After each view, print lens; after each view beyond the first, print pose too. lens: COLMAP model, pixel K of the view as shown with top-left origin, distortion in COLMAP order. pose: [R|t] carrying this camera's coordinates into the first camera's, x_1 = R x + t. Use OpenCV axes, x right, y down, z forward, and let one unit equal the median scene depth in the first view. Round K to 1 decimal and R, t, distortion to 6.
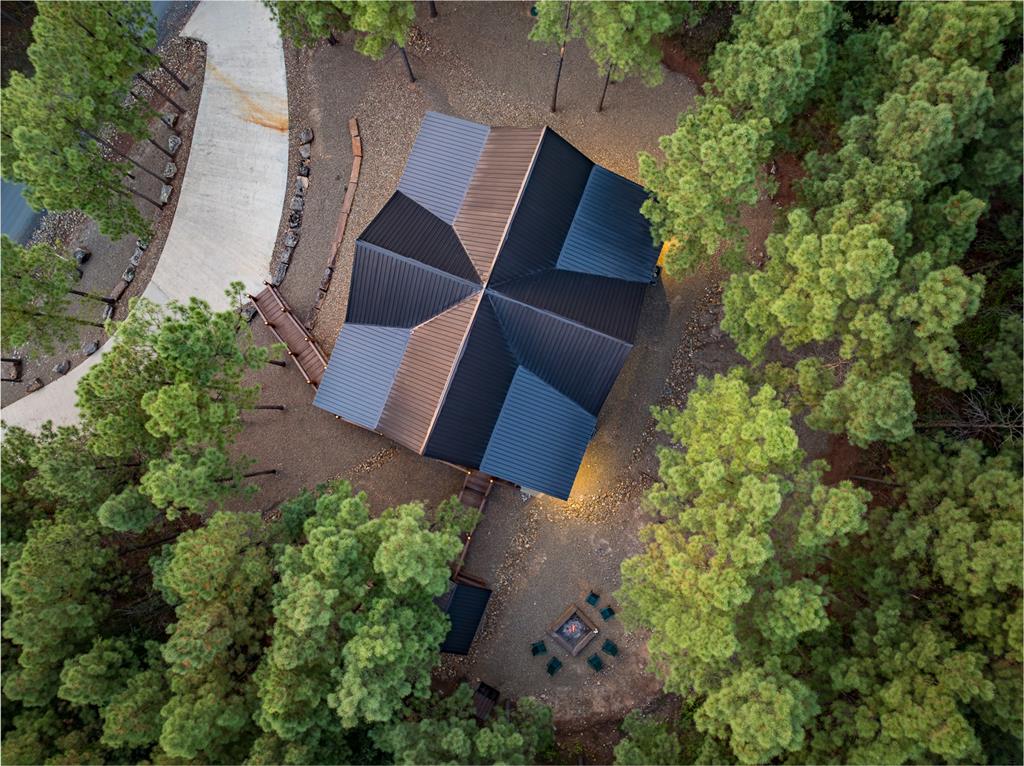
lens RADIAL K [[737.0, 0, 513.2], [0, 737.0, 379.4], [0, 0, 1]] dist [-0.061789, 0.026817]
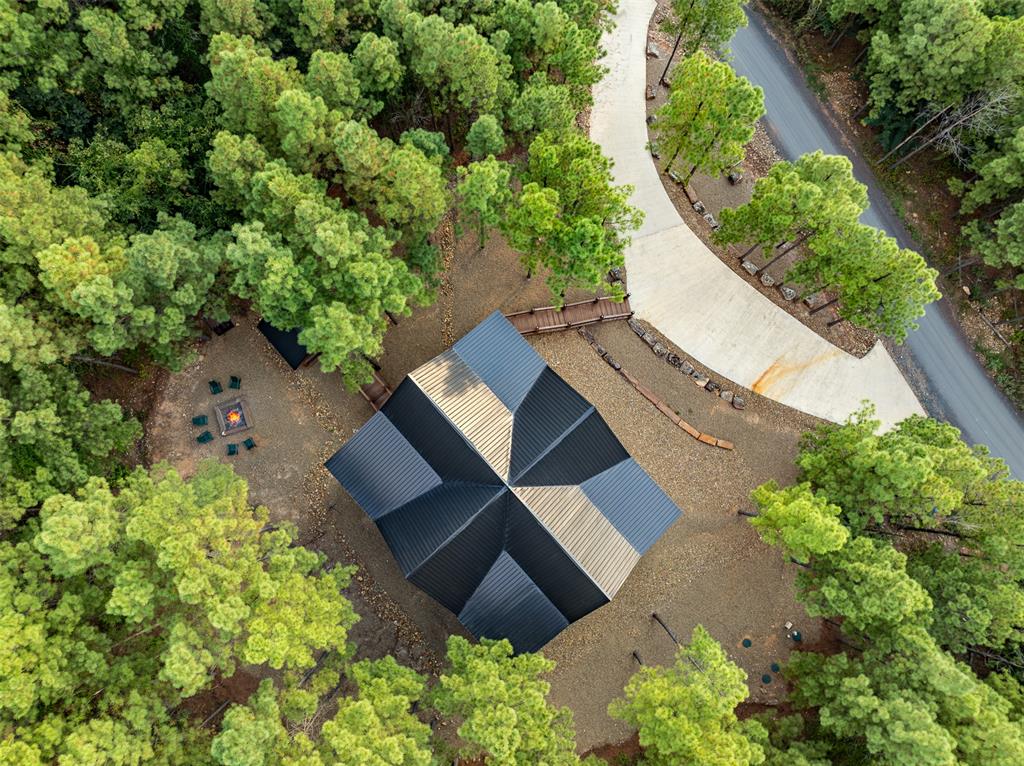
lens RADIAL K [[737.0, 0, 513.2], [0, 737.0, 379.4], [0, 0, 1]] dist [-0.061789, 0.026817]
pose [[-0.456339, 0.886101, -0.081108, -0.104776], [-0.889215, -0.450818, 0.077842, -0.153412], [0.032411, 0.107645, 0.993661, -0.189769]]
